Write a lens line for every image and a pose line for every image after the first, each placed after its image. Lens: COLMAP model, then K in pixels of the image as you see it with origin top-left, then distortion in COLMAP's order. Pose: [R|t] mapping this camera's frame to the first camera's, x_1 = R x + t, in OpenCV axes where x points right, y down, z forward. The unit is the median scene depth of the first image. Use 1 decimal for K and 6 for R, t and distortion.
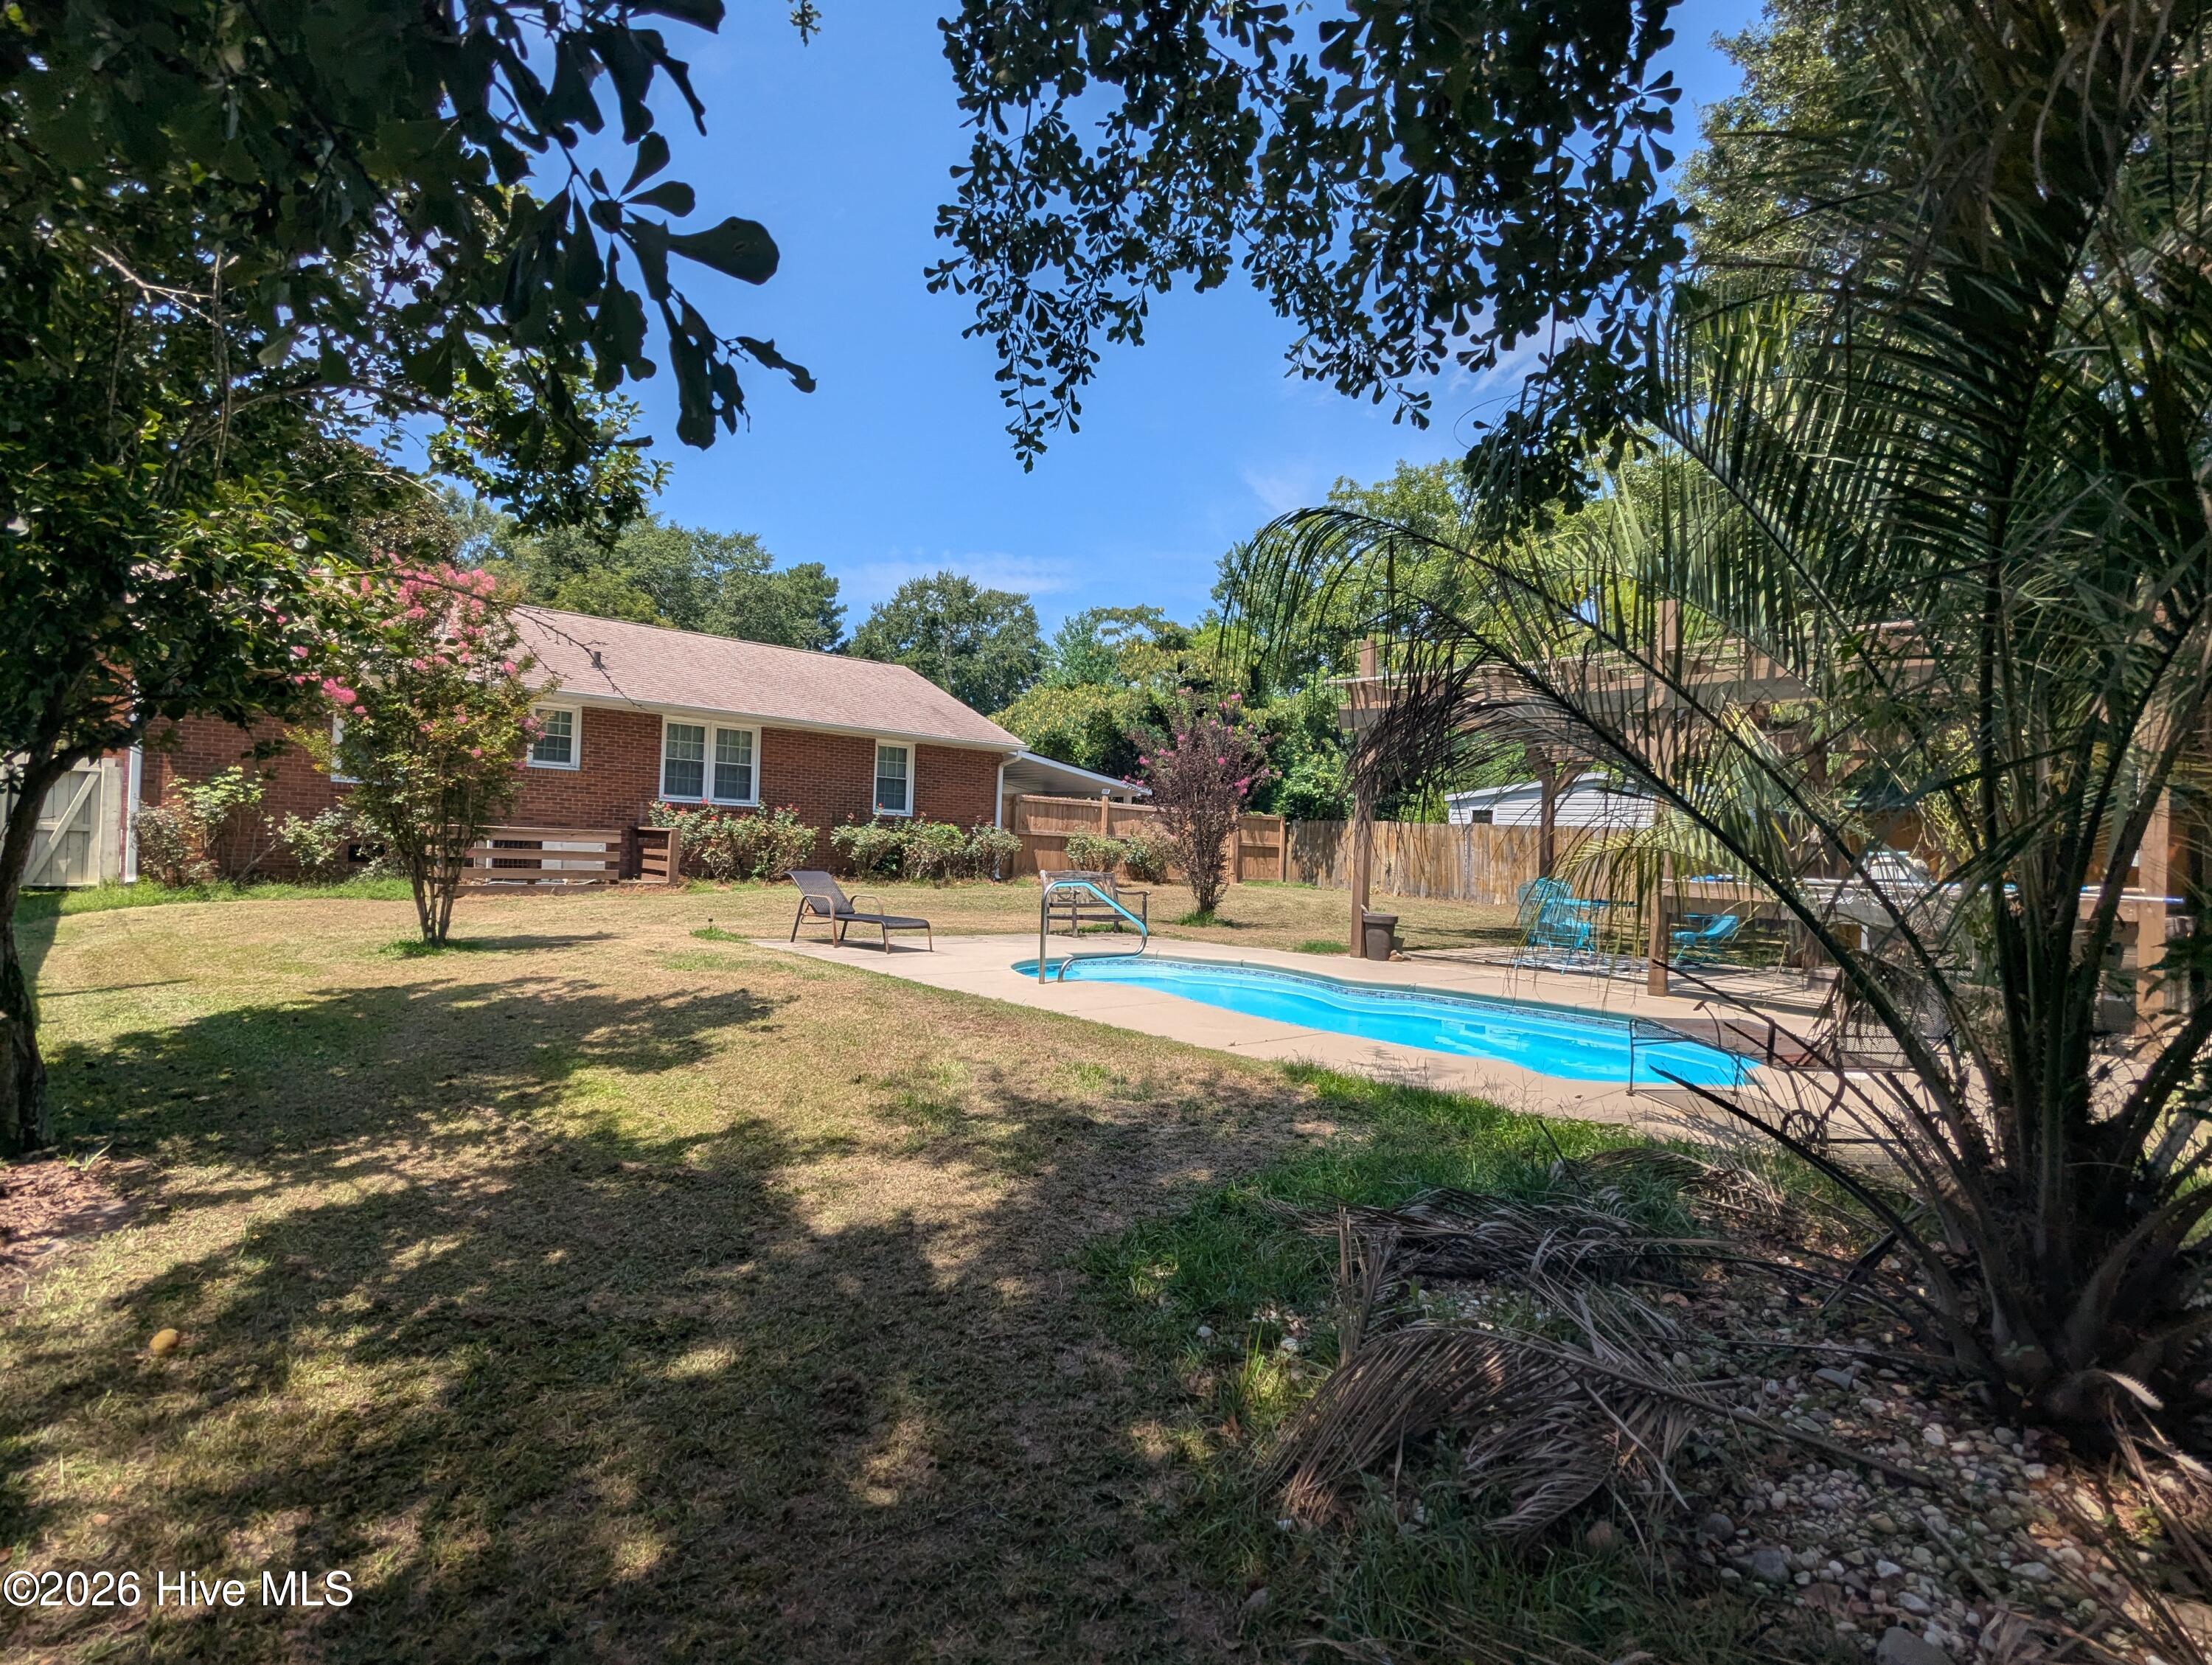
lens RADIAL K [[1094.1, 0, 1106.0], [0, 1094.1, 832.5], [0, 0, 1]] dist [-0.004099, -0.001668]
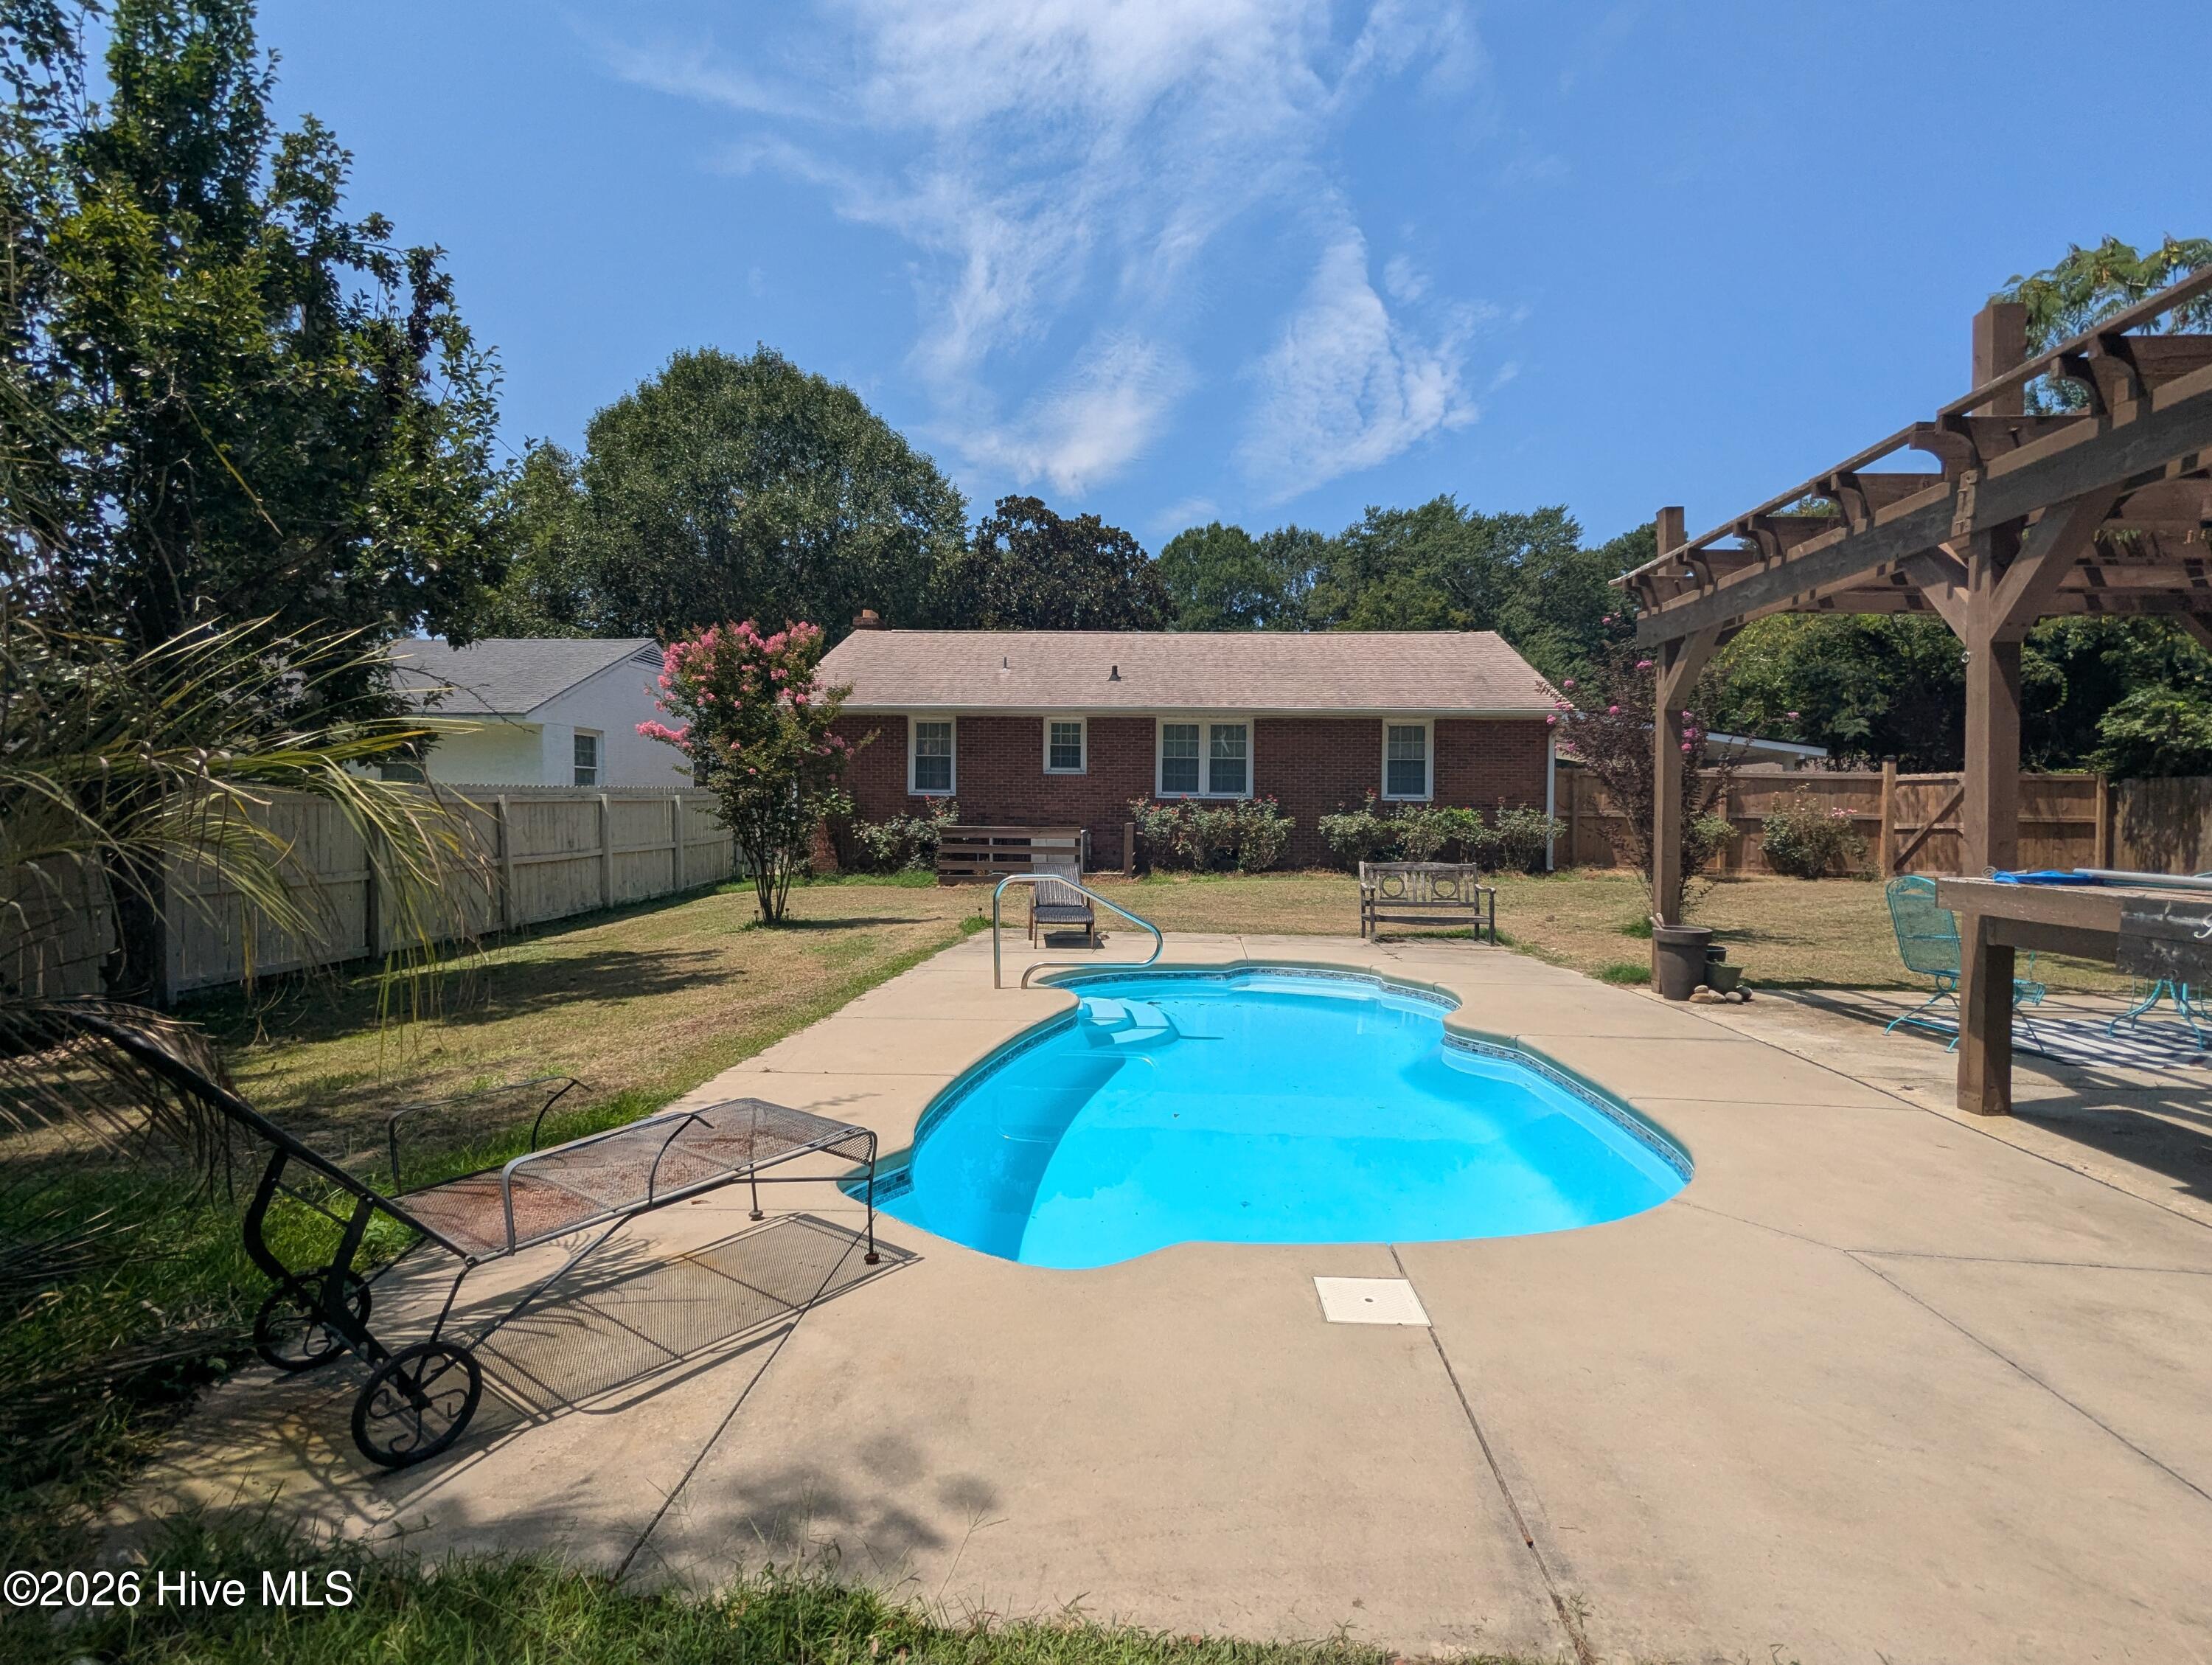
lens RADIAL K [[1097.0, 0, 1111.1], [0, 1097.0, 834.0], [0, 0, 1]] dist [-0.002904, 0.000345]
pose [[0.702883, -0.021279, -0.710987, 0.286239], [0.029417, 0.999567, -0.000835, 0.005237], [0.710697, -0.020328, 0.703204, 0.189884]]
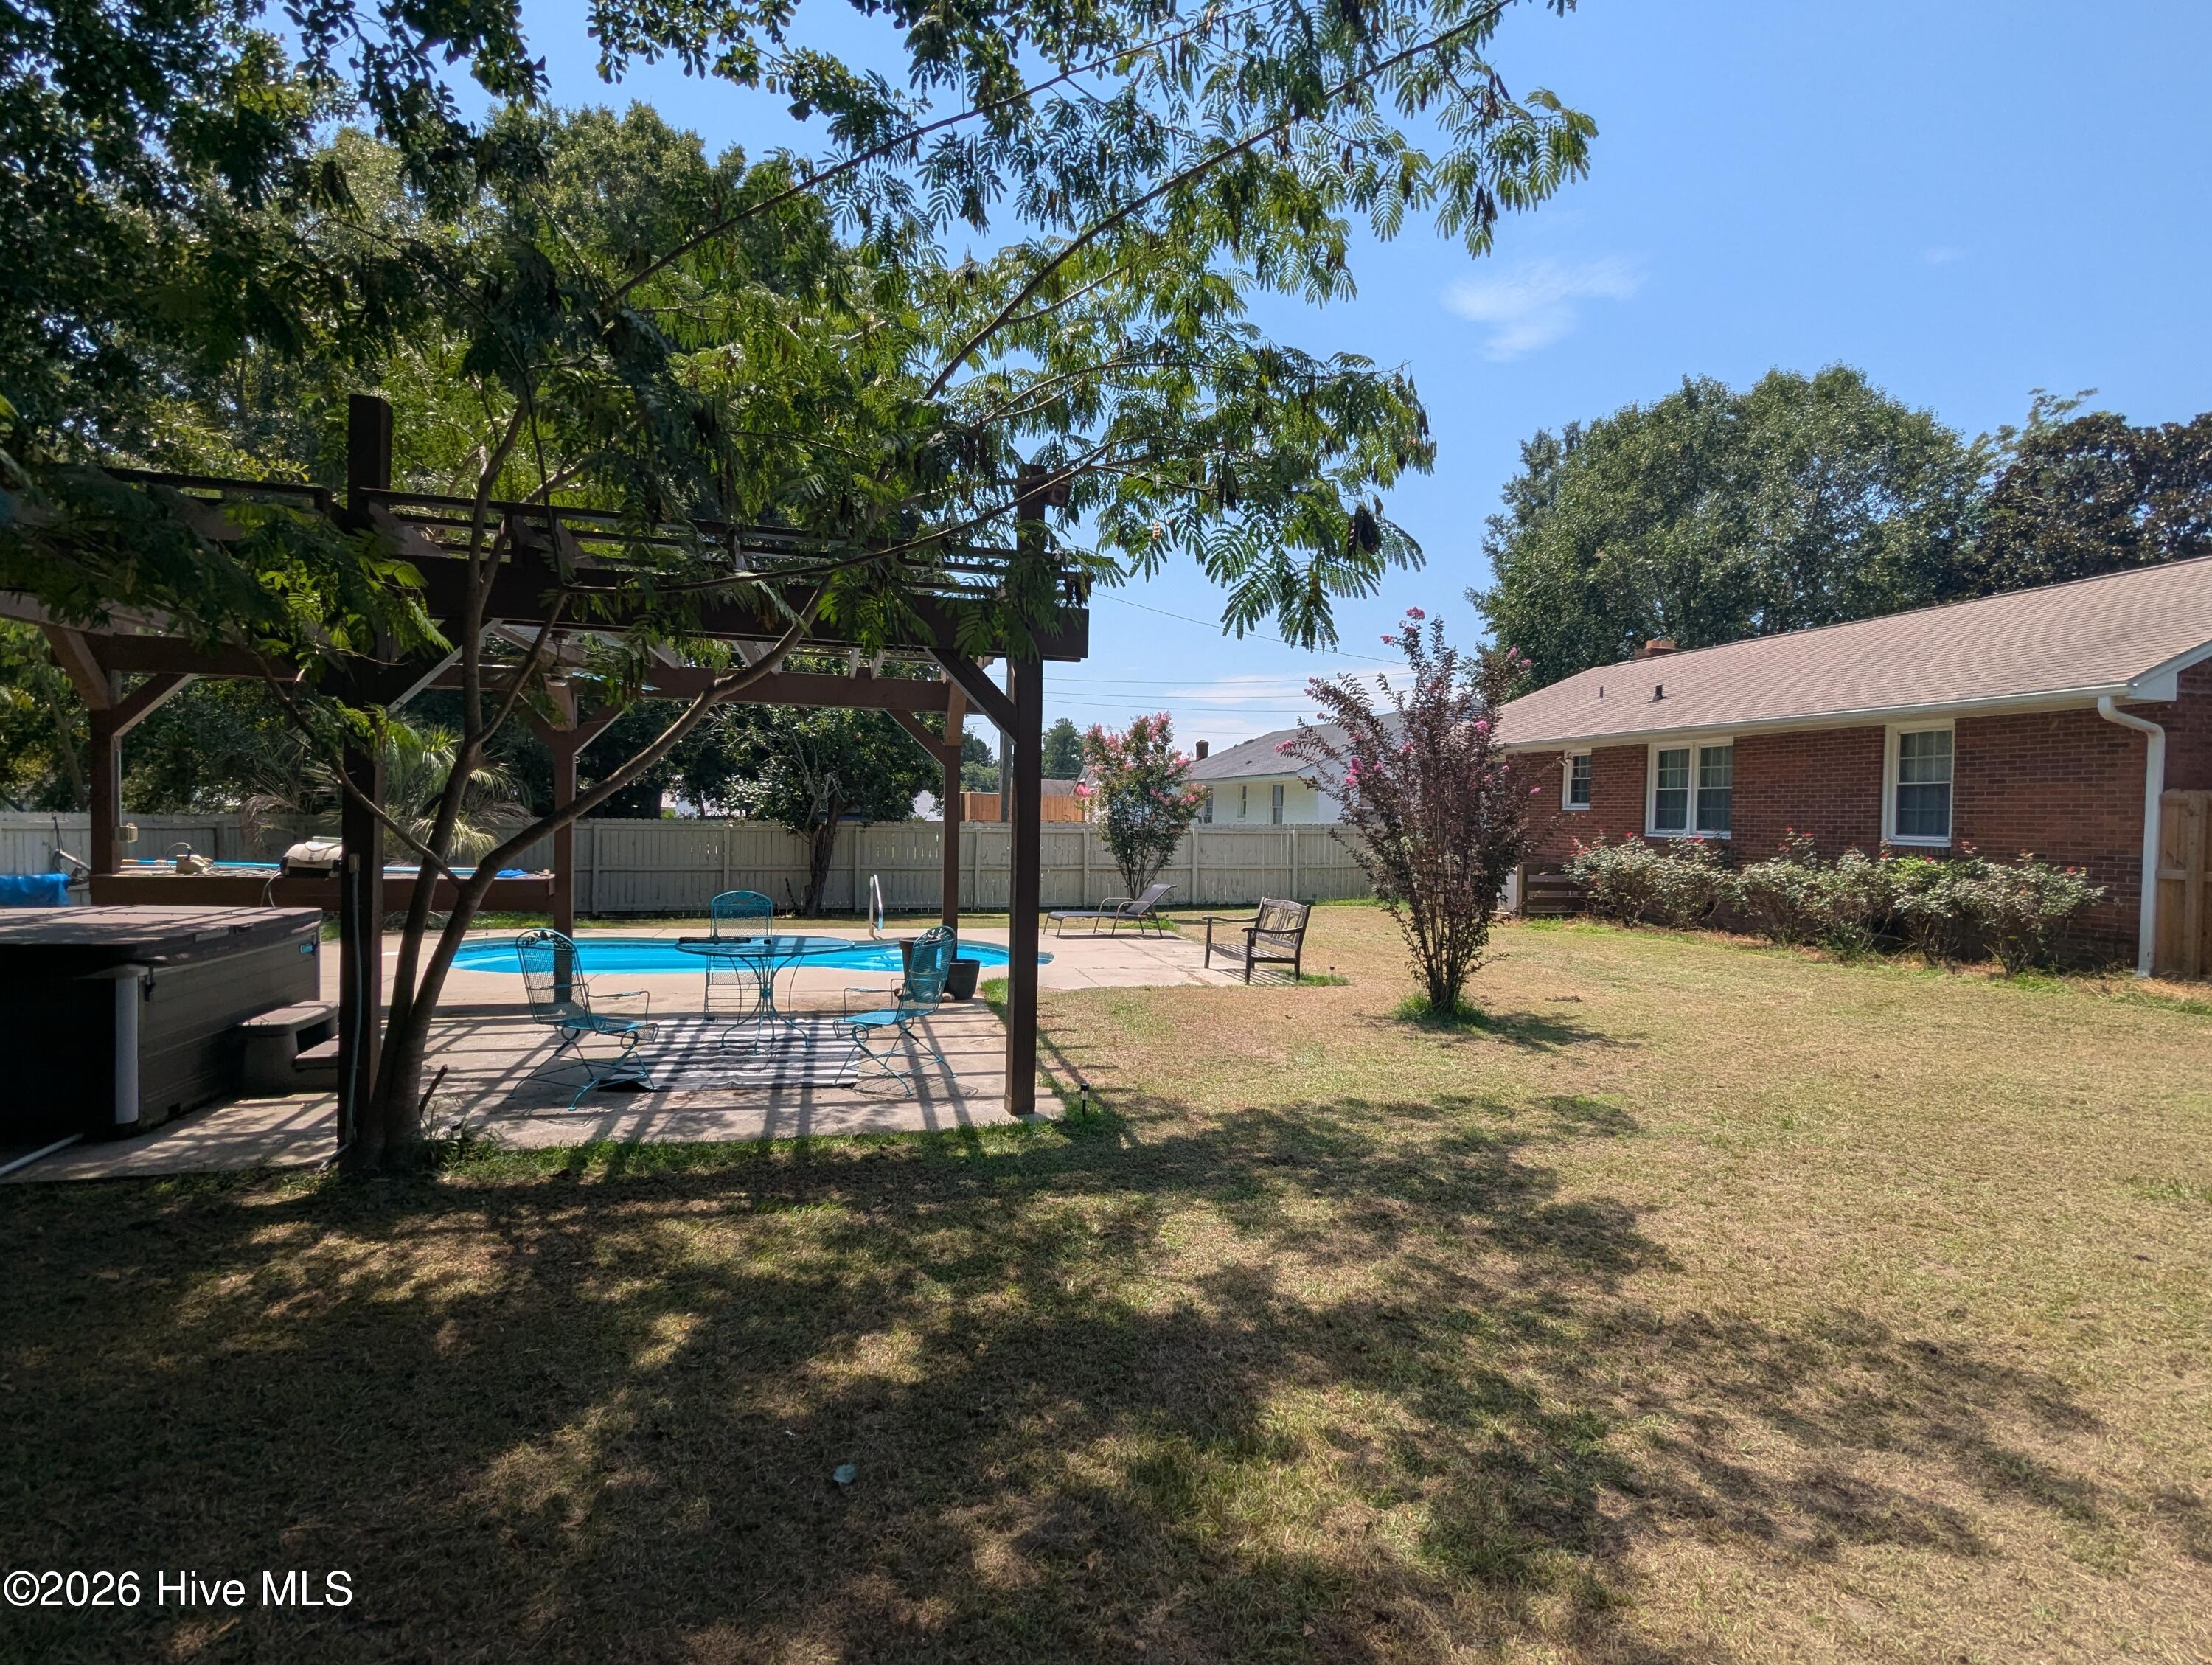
lens RADIAL K [[1103.3, 0, 1125.2], [0, 1103.3, 845.4], [0, 0, 1]] dist [-0.003638, 0.010458]
pose [[-0.428766, -0.030876, -0.902888, 0.554104], [-0.031004, 0.999330, -0.019450, 0.009718], [0.902884, 0.019654, -0.429436, 0.890333]]
